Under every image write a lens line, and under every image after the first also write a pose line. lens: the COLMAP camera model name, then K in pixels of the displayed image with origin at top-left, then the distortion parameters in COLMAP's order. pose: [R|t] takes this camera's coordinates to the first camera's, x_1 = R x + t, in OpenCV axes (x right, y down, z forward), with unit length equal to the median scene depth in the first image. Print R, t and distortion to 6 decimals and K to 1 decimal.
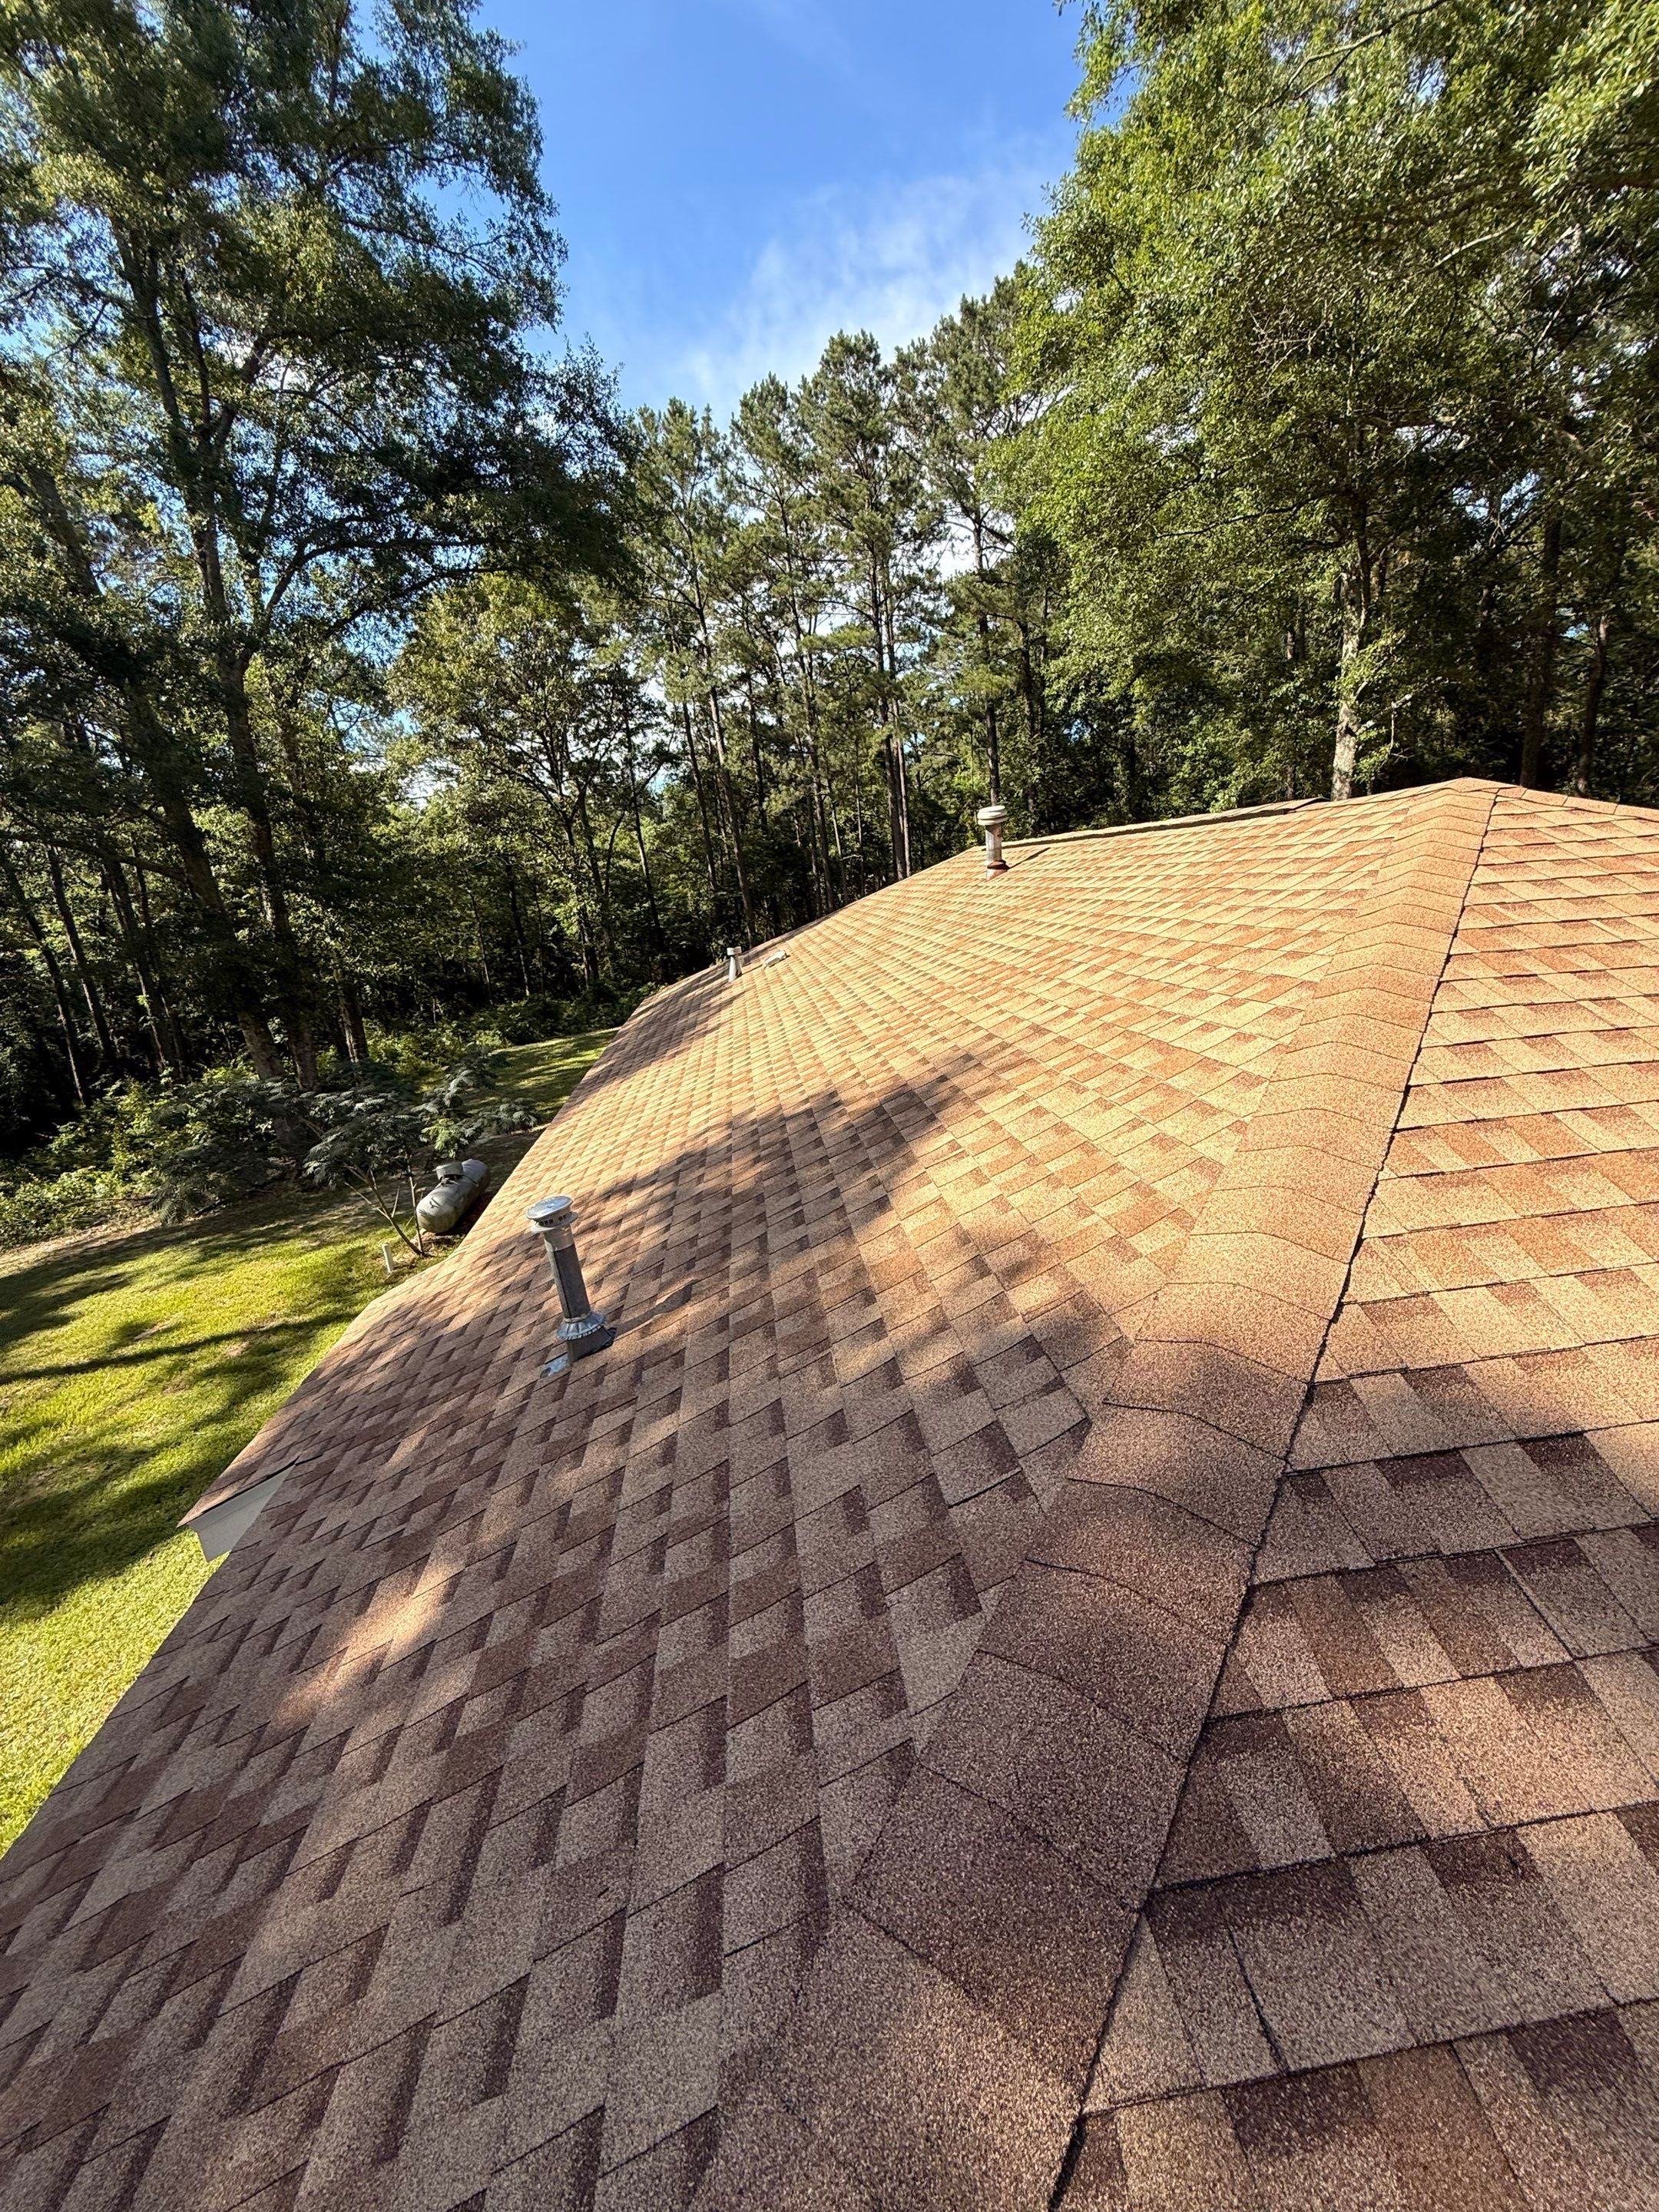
lens RADIAL K [[875.7, 0, 827.2], [0, 875.7, 1101.7], [0, 0, 1]] dist [-0.002571, 0.000638]
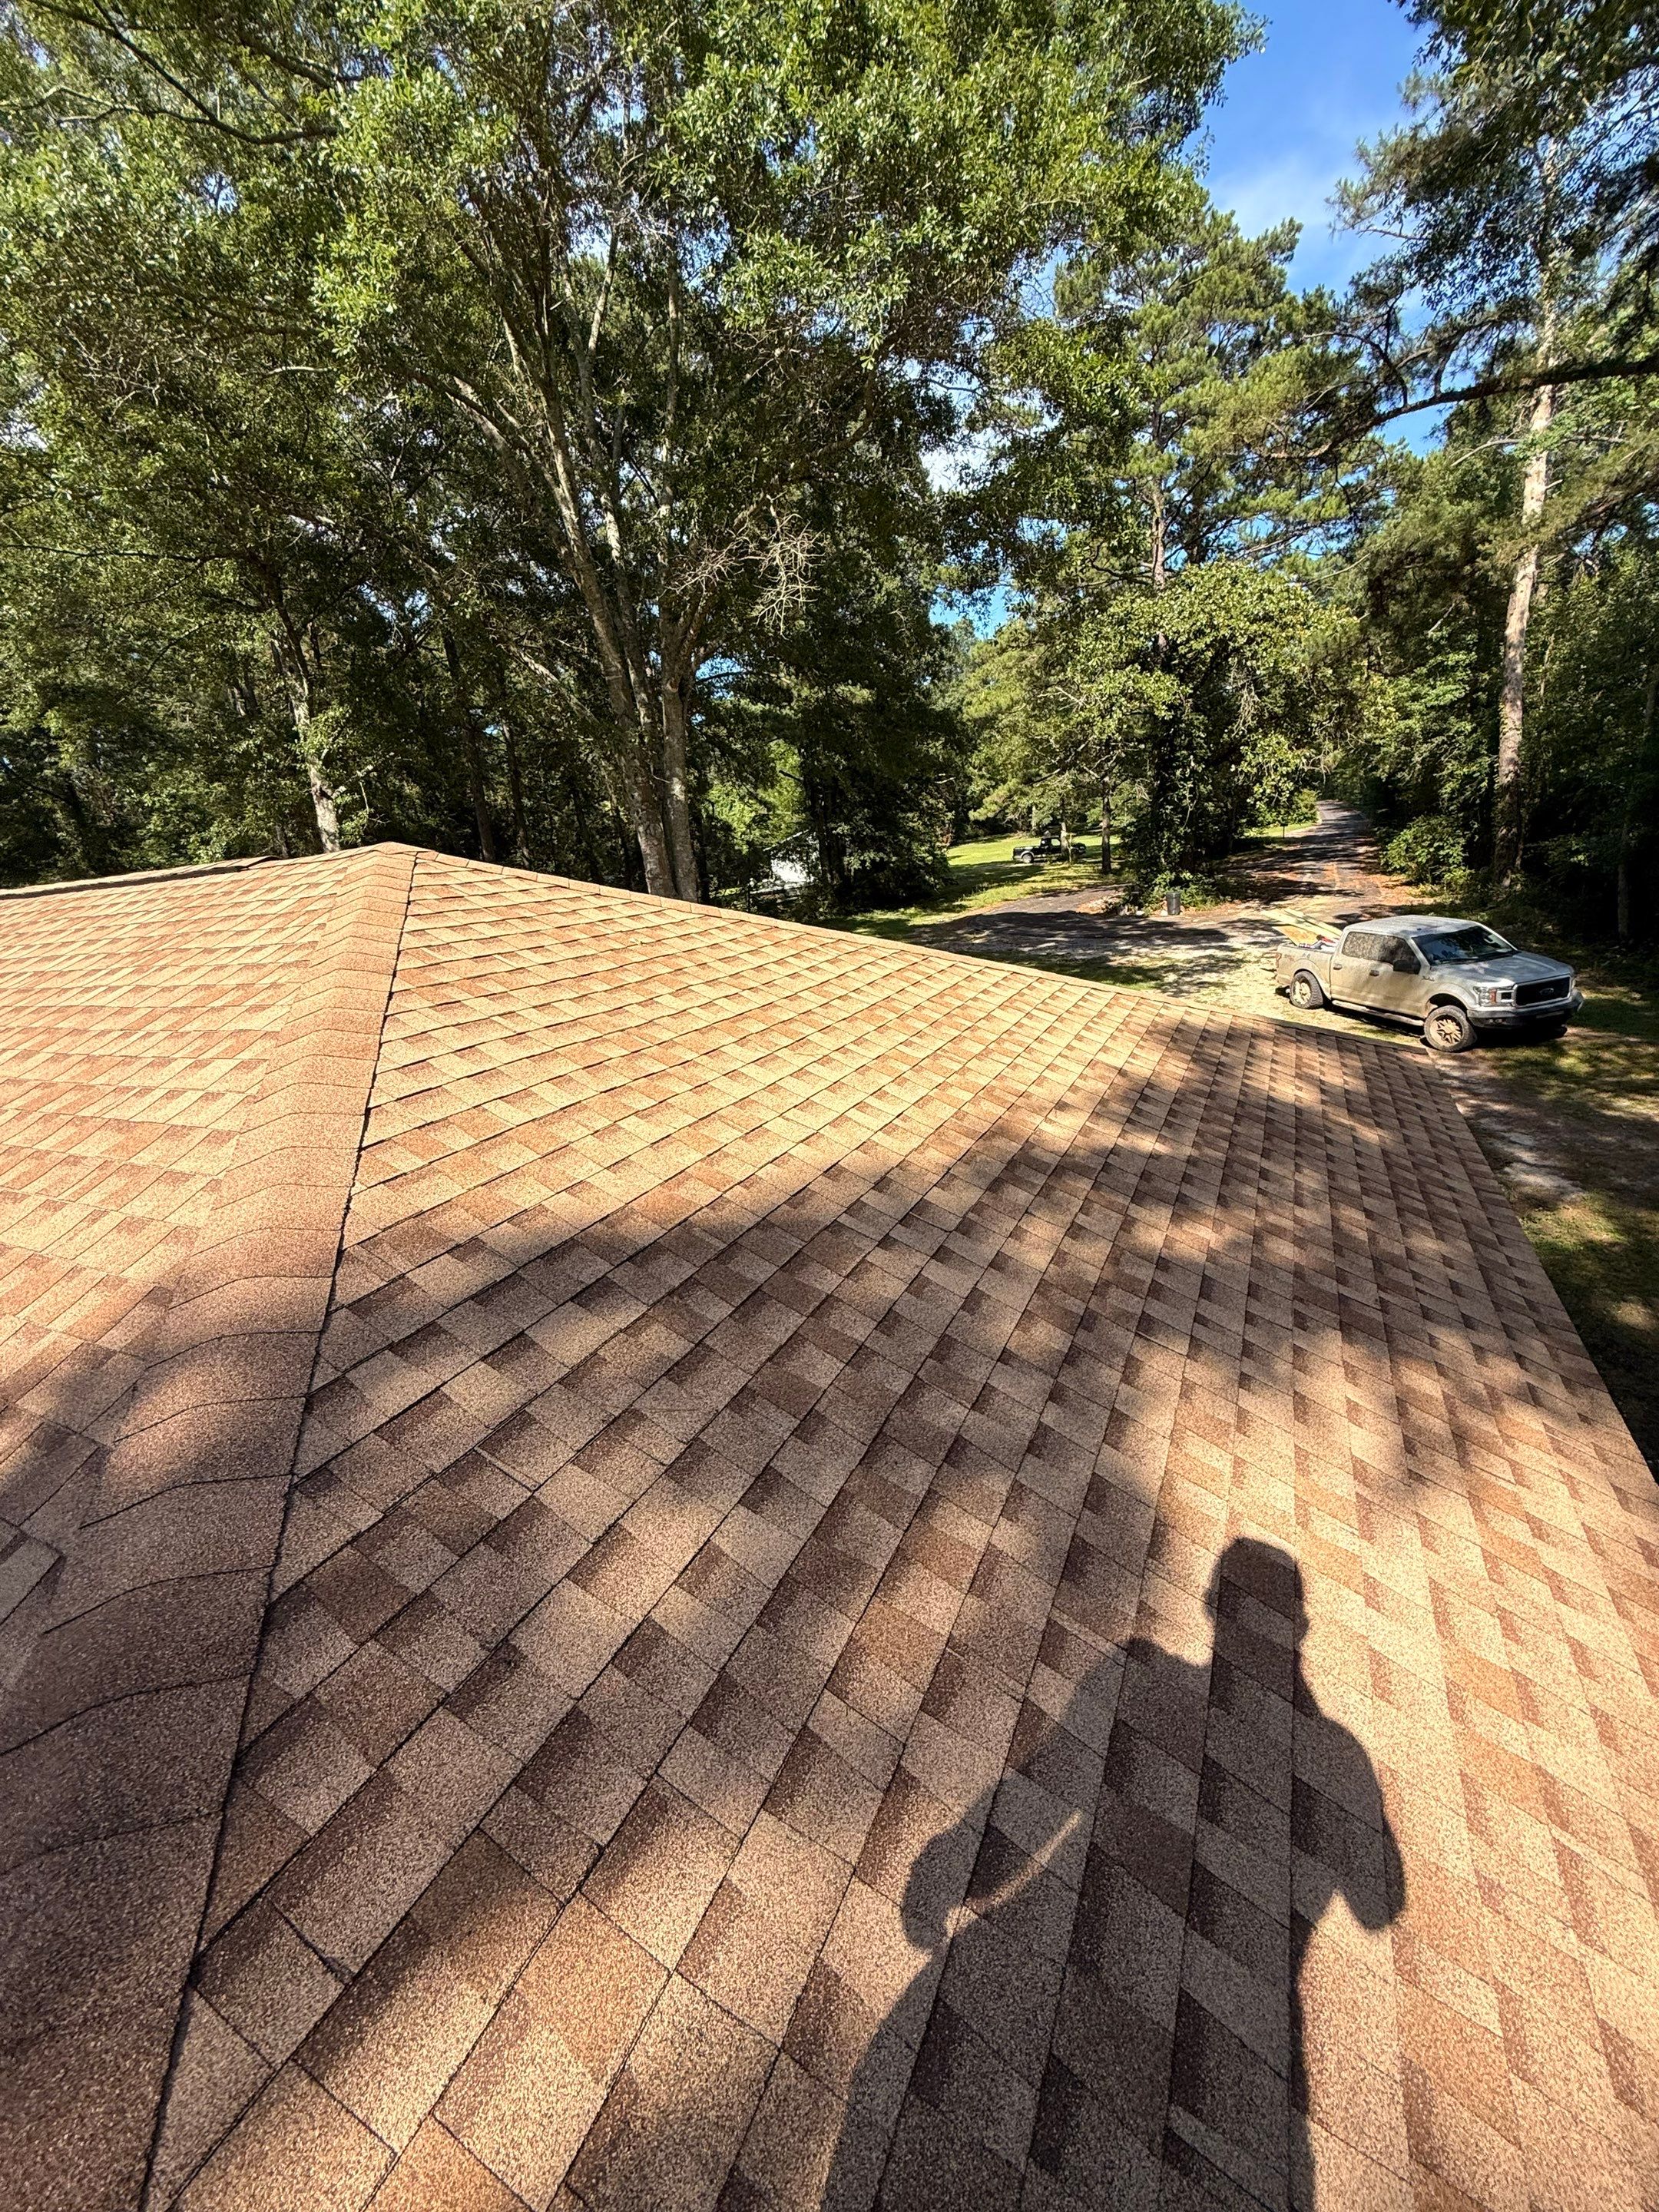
lens RADIAL K [[875.7, 0, 827.2], [0, 875.7, 1101.7], [0, 0, 1]] dist [-0.002571, 0.000638]
pose [[0.542020, -0.201752, 0.815788, 0.054980], [0.252197, 0.965060, 0.071106, 0.034529], [-0.801630, 0.167198, 0.573963, -0.099030]]
